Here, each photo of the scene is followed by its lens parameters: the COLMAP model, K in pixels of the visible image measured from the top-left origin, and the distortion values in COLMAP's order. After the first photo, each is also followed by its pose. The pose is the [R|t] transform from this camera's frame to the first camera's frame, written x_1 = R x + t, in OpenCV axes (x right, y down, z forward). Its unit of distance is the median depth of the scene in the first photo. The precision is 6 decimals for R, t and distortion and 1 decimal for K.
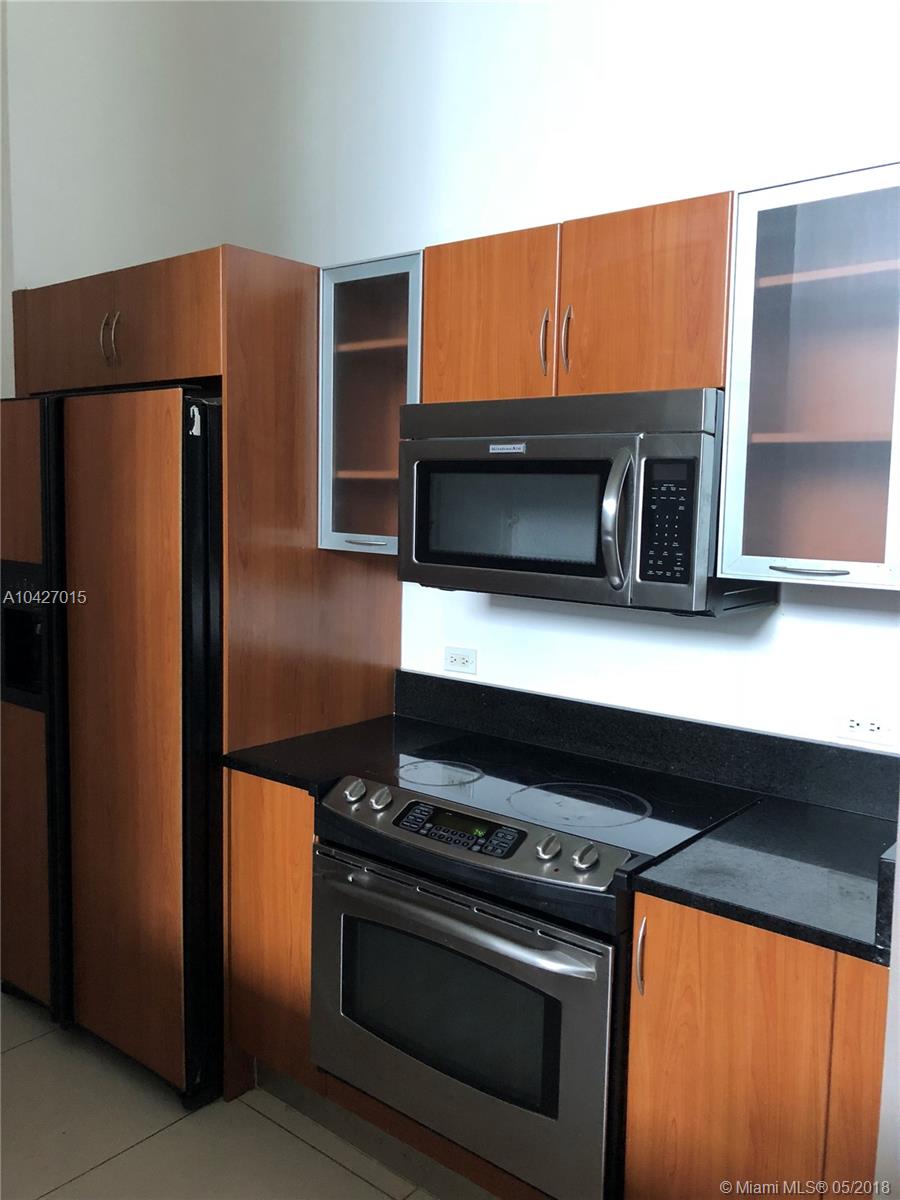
lens RADIAL K [[985.7, 0, 450.0], [0, 985.7, 600.0], [0, 0, 1]] dist [0.011992, -0.002209]
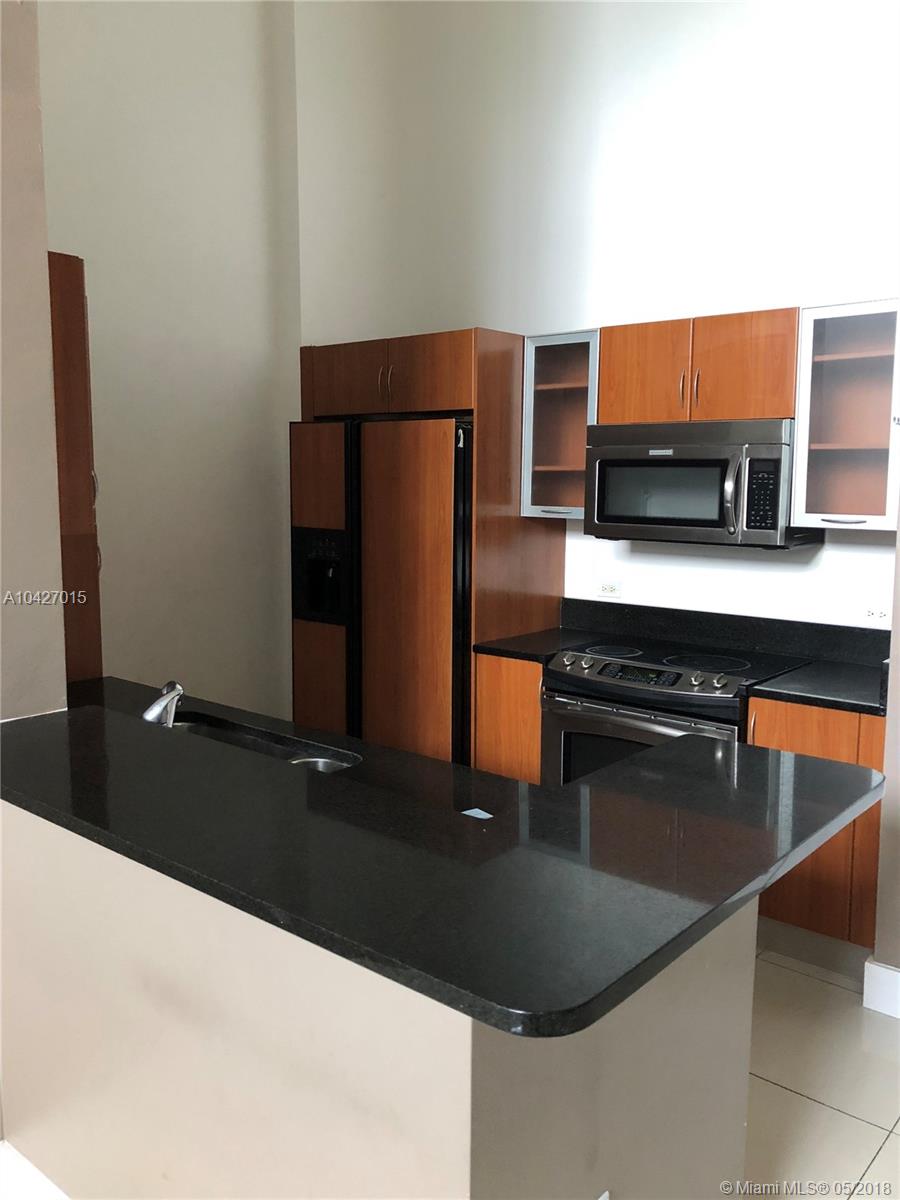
lens RADIAL K [[976.0, 0, 450.0], [0, 976.0, 600.0], [0, 0, 1]] dist [0.087229, -0.291561]
pose [[0.999716, -0.012397, -0.020332, -0.282758], [0.012834, 0.999686, 0.021531, 0.058936], [0.020059, -0.021786, 0.999561, -0.713418]]
